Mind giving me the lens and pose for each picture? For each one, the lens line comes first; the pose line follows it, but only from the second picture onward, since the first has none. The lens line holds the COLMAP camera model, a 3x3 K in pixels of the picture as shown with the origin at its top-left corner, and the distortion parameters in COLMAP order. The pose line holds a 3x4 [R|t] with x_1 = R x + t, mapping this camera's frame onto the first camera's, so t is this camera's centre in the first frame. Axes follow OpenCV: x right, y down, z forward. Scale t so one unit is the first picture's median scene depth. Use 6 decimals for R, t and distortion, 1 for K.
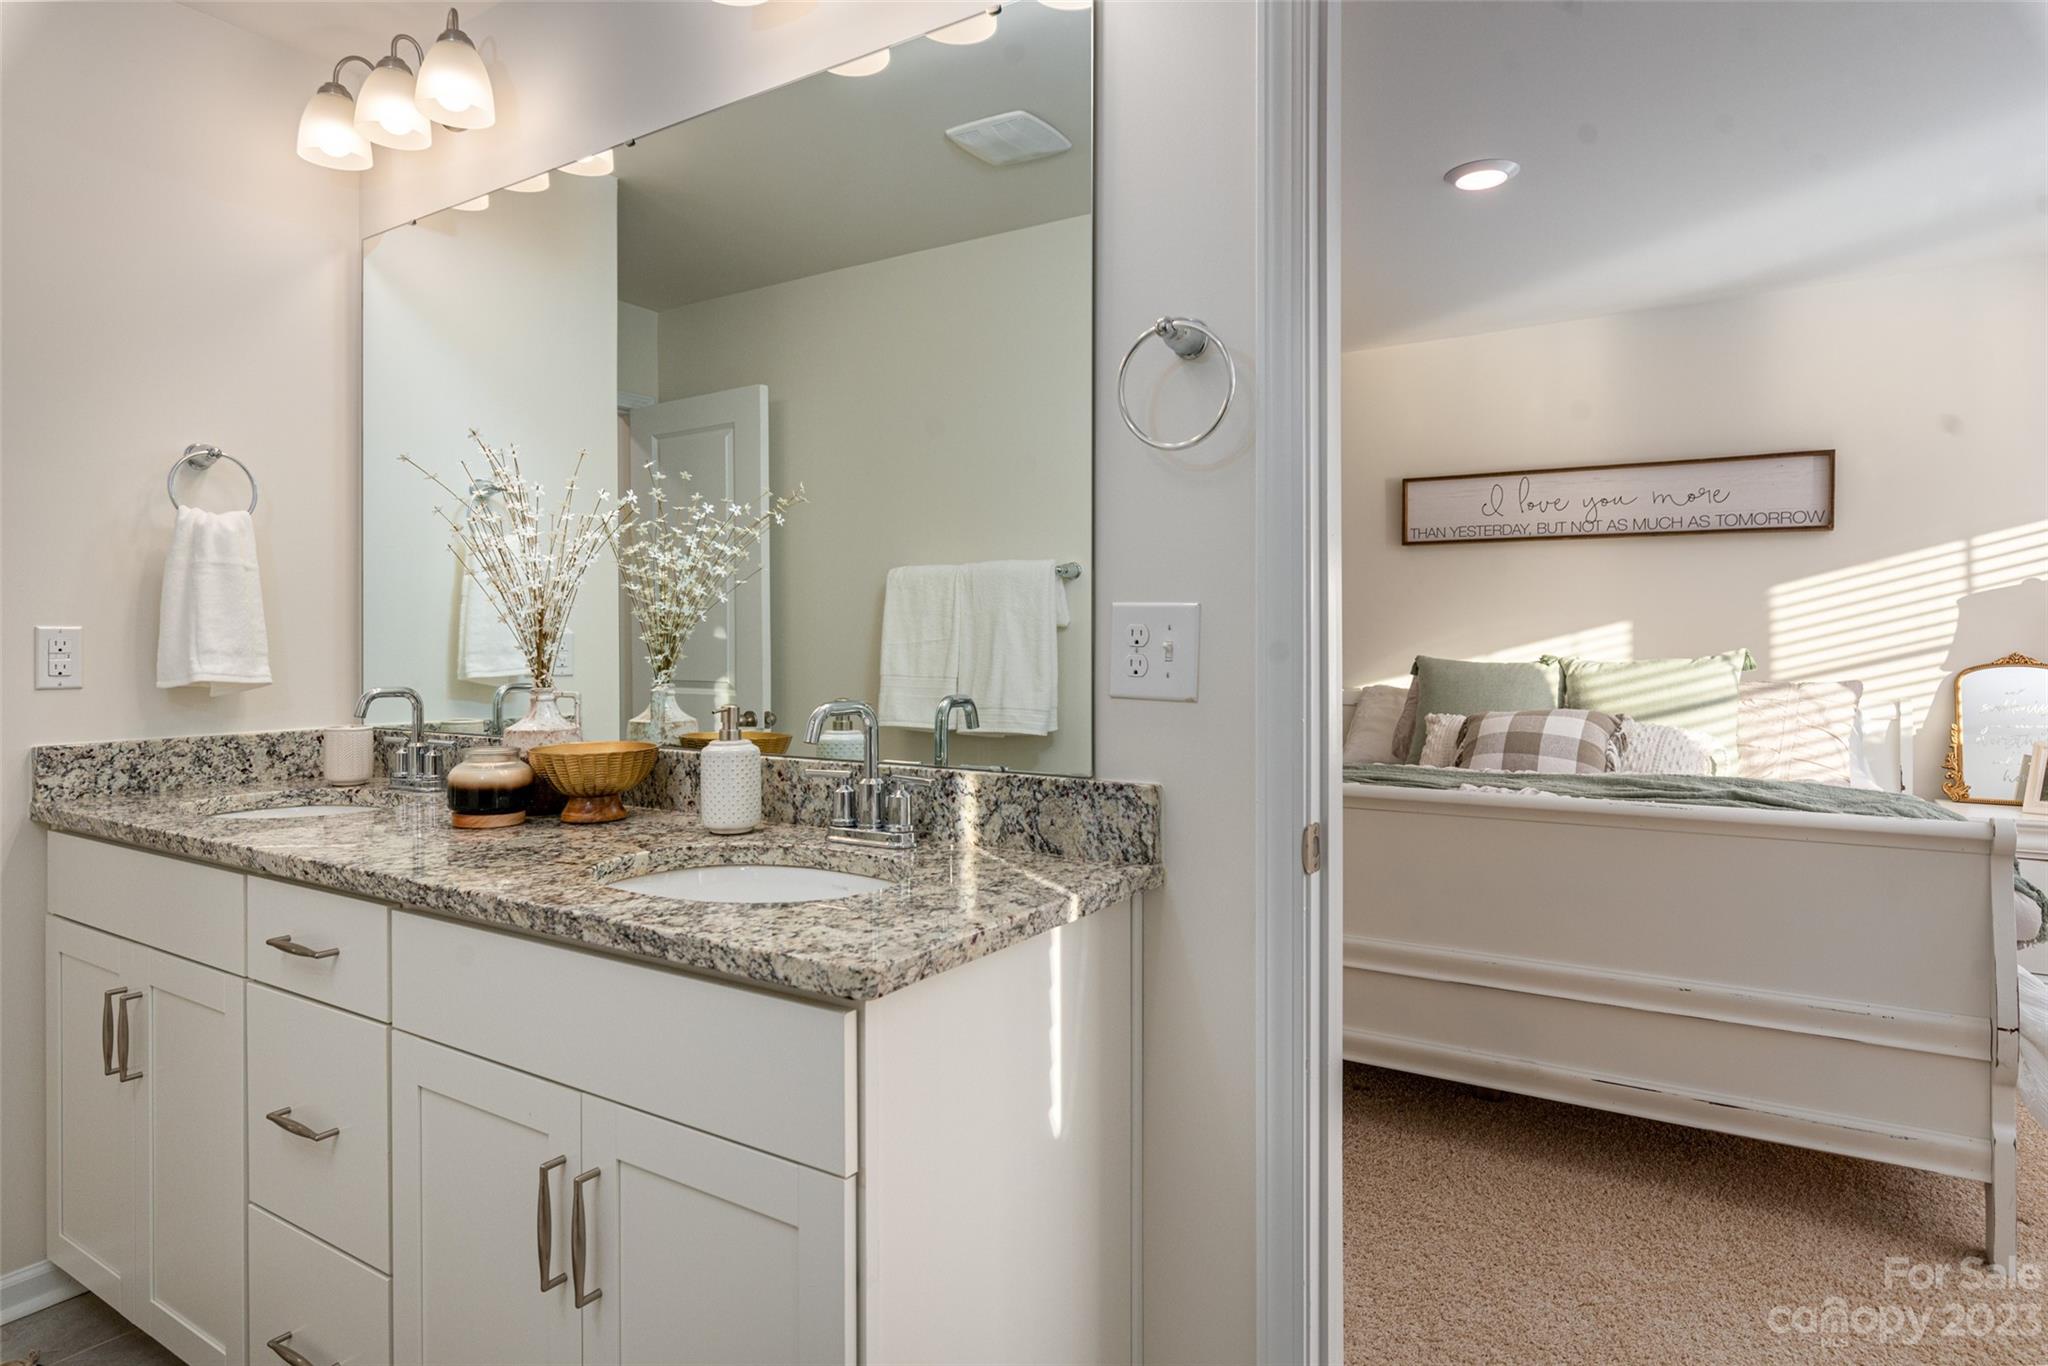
lens RADIAL K [[1201.1, 0, 1015.3], [0, 1201.1, 640.1], [0, 0, 1]] dist [0.001000, 0.001712]
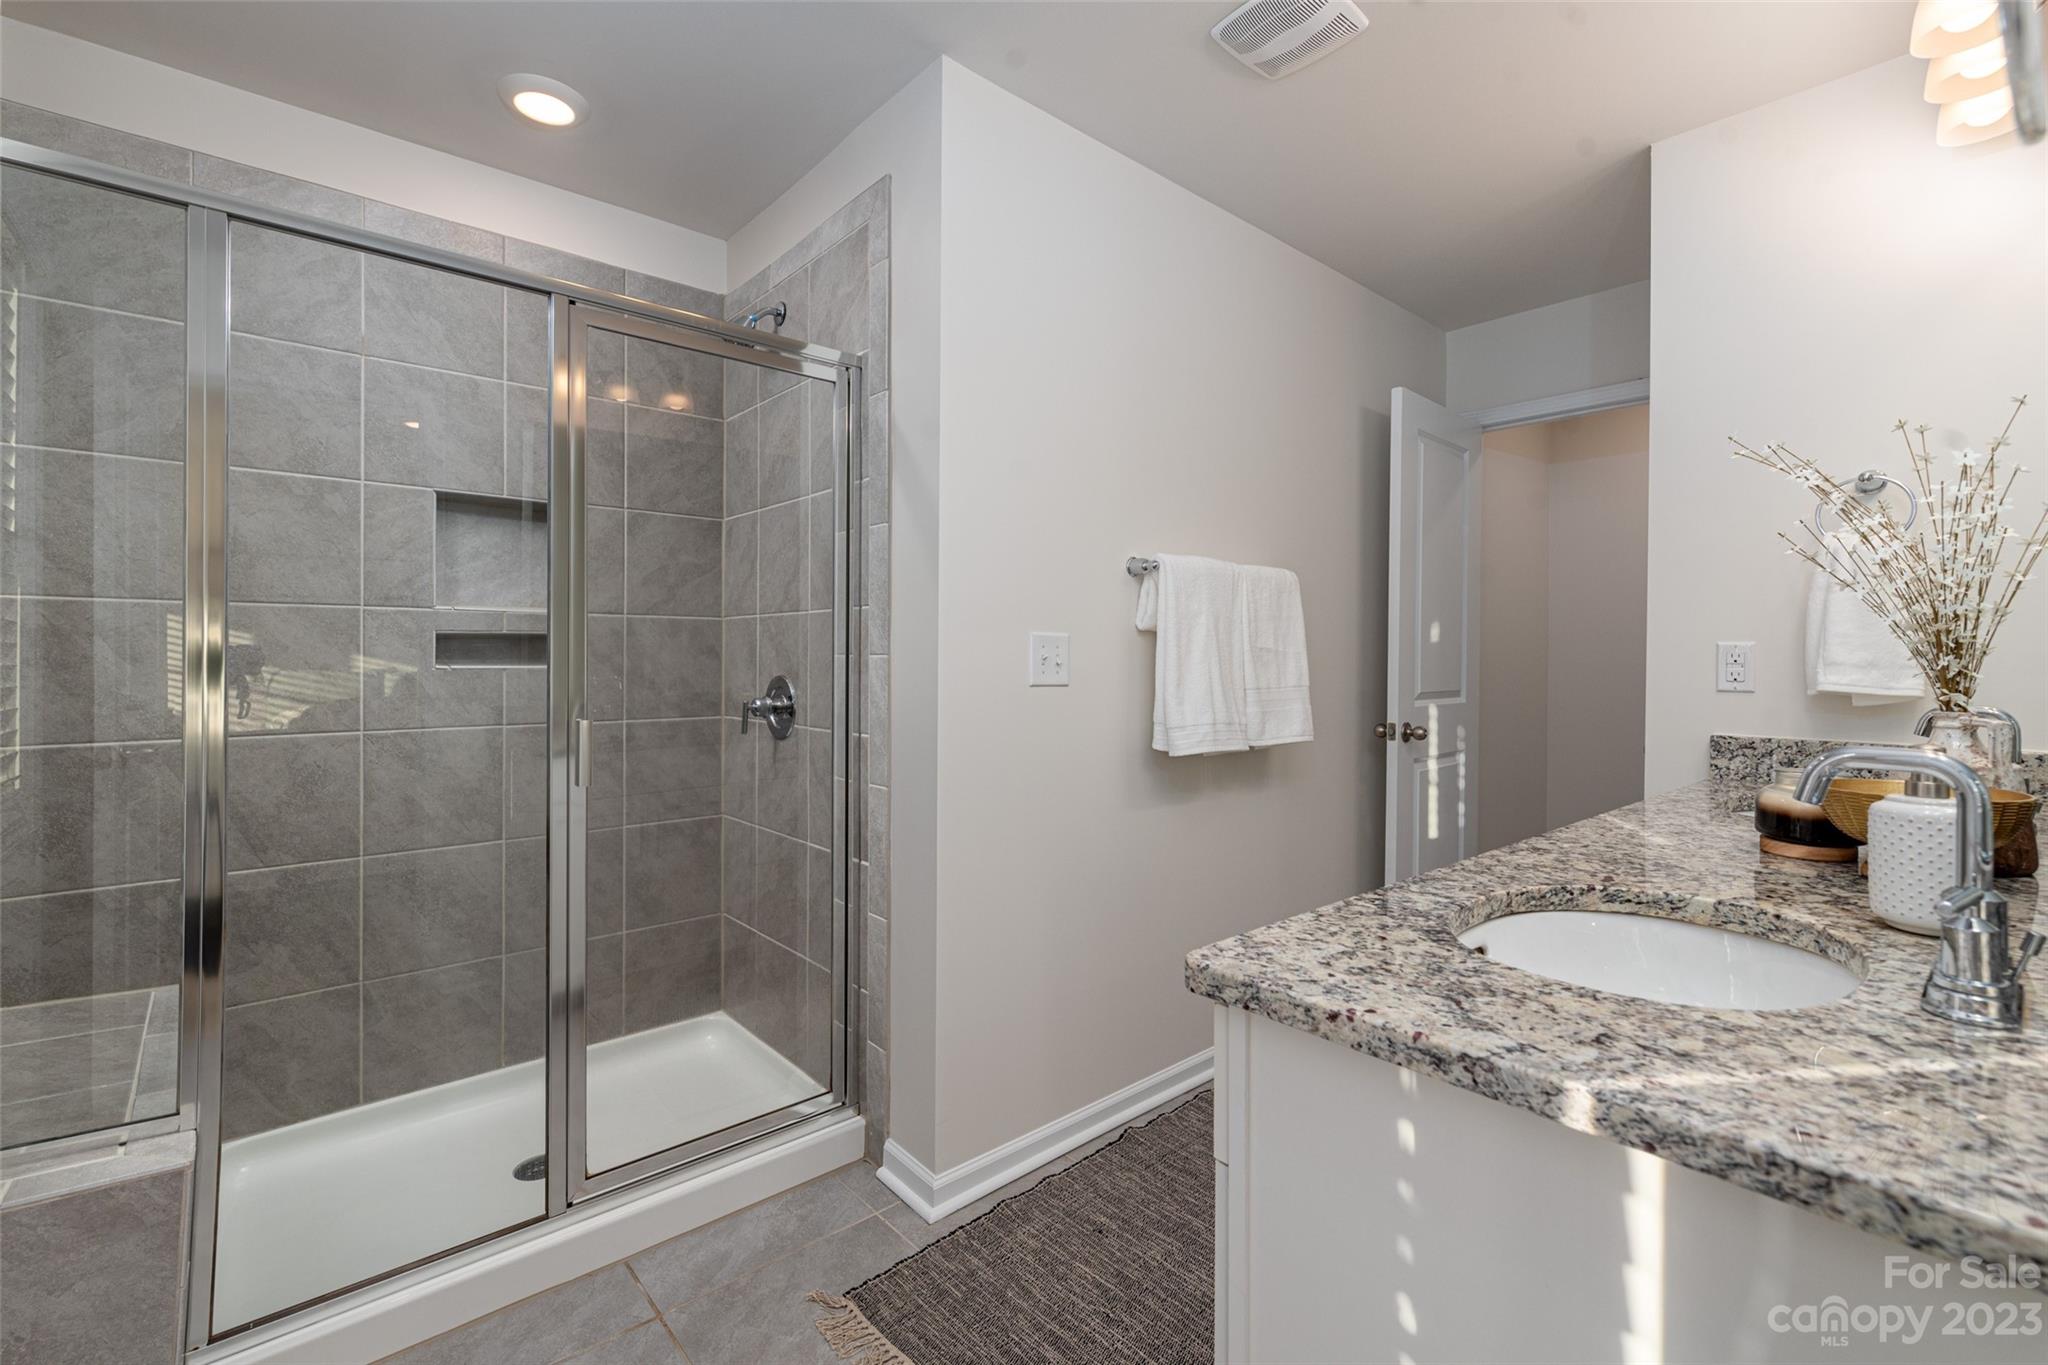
lens RADIAL K [[899.5, 0, 995.7], [0, 899.5, 654.1], [0, 0, 1]] dist [-0.001425, -0.000449]
pose [[-0.288415, 0.000303, -0.957505, 0.350591], [-0.004586, 0.999988, 0.001698, 0.003334], [0.957494, 0.004881, -0.288411, 0.550423]]
